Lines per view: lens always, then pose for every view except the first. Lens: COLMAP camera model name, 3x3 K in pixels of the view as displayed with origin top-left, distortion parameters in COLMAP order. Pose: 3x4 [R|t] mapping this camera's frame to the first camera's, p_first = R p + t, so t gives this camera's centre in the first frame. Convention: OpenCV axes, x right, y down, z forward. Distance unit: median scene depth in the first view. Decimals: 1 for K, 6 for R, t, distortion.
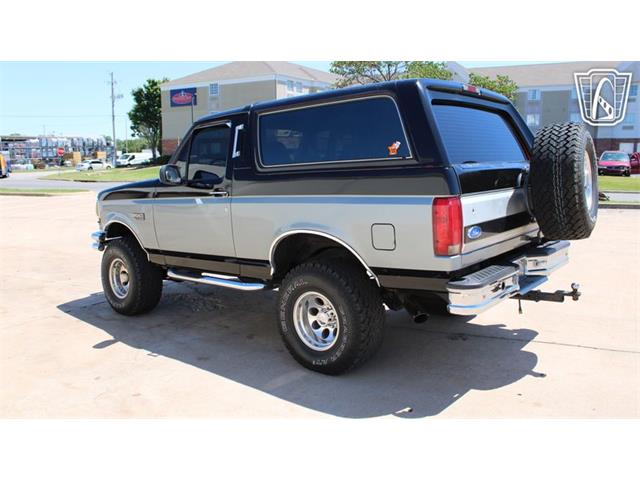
lens RADIAL K [[528.2, 0, 318.6], [0, 528.2, 238.0], [0, 0, 1]] dist [-0.162632, 0.143859]
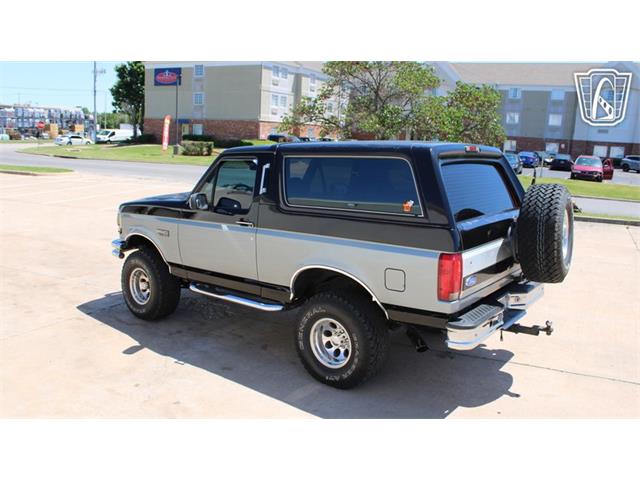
lens RADIAL K [[527.2, 0, 317.9], [0, 527.2, 238.2], [0, 0, 1]] dist [-0.164355, 0.147674]
pose [[0.997880, 0.044828, 0.047170, -0.092881], [-0.046341, 0.998429, 0.031489, -0.104735], [-0.045684, -0.033608, 0.998390, -0.147658]]
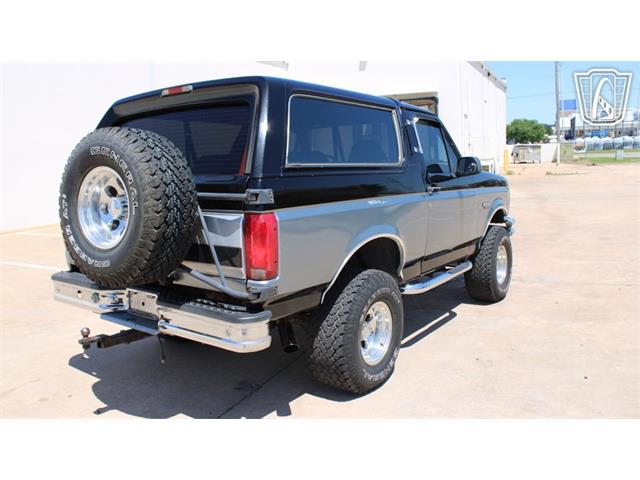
lens RADIAL K [[530.7, 0, 317.6], [0, 530.7, 234.2], [0, 0, 1]] dist [-0.168842, 0.153811]
pose [[0.088077, 0.167686, -0.981898, 1.178053], [-0.113246, 0.981024, 0.157378, -0.208655], [0.989655, 0.097334, 0.105395, 1.128308]]
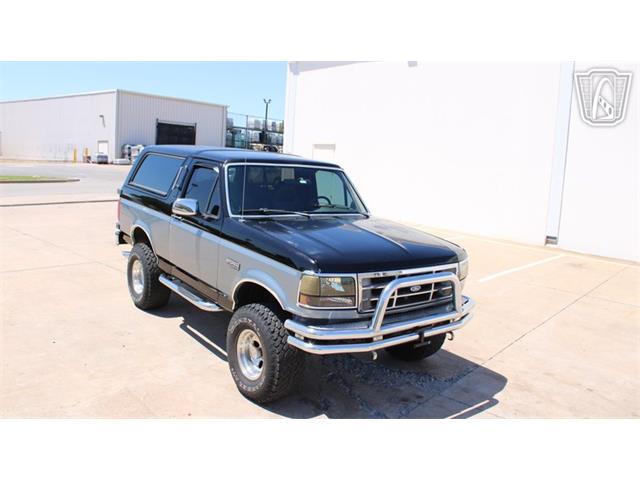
lens RADIAL K [[530.7, 0, 317.6], [0, 530.7, 234.2], [0, 0, 1]] dist [-0.168842, 0.153811]
pose [[-0.979848, -0.067739, 0.187906, -0.523353], [-0.013800, 0.961450, 0.274634, -0.511956], [-0.199265, 0.266507, -0.943010, 2.757821]]
